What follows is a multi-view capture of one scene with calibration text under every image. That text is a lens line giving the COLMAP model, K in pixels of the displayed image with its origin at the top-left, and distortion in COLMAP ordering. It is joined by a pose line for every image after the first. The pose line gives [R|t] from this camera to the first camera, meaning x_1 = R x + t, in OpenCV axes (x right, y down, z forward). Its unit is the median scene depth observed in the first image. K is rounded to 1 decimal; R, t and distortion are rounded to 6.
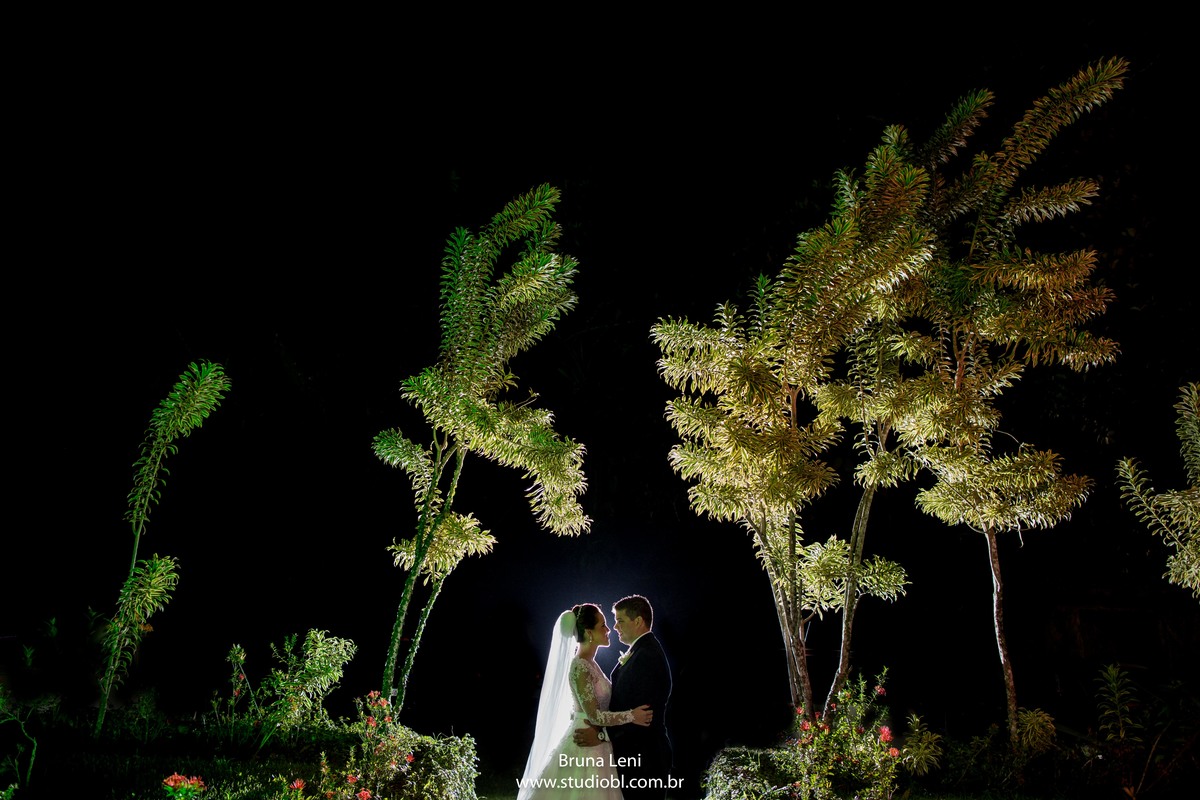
lens RADIAL K [[827.0, 0, 582.7], [0, 827.0, 399.4], [0, 0, 1]] dist [-0.005827, 0.007694]
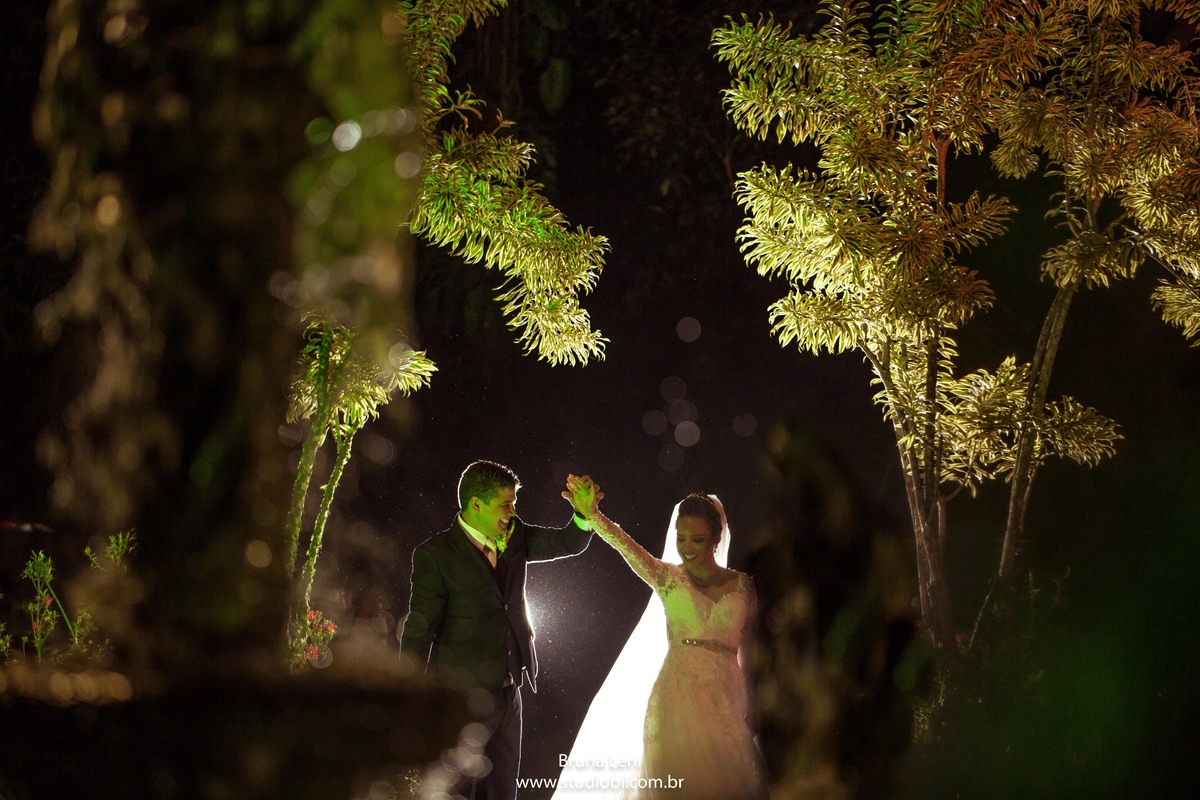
lens RADIAL K [[3133.0, 0, 600.0], [0, 3133.0, 400.0], [0, 0, 1]] dist [0.621445, -0.312013]
pose [[0.997311, -0.013618, 0.072006, -0.170098], [-0.004659, 0.968812, 0.247753, -0.401243], [-0.073134, -0.247423, 0.966144, -1.293873]]
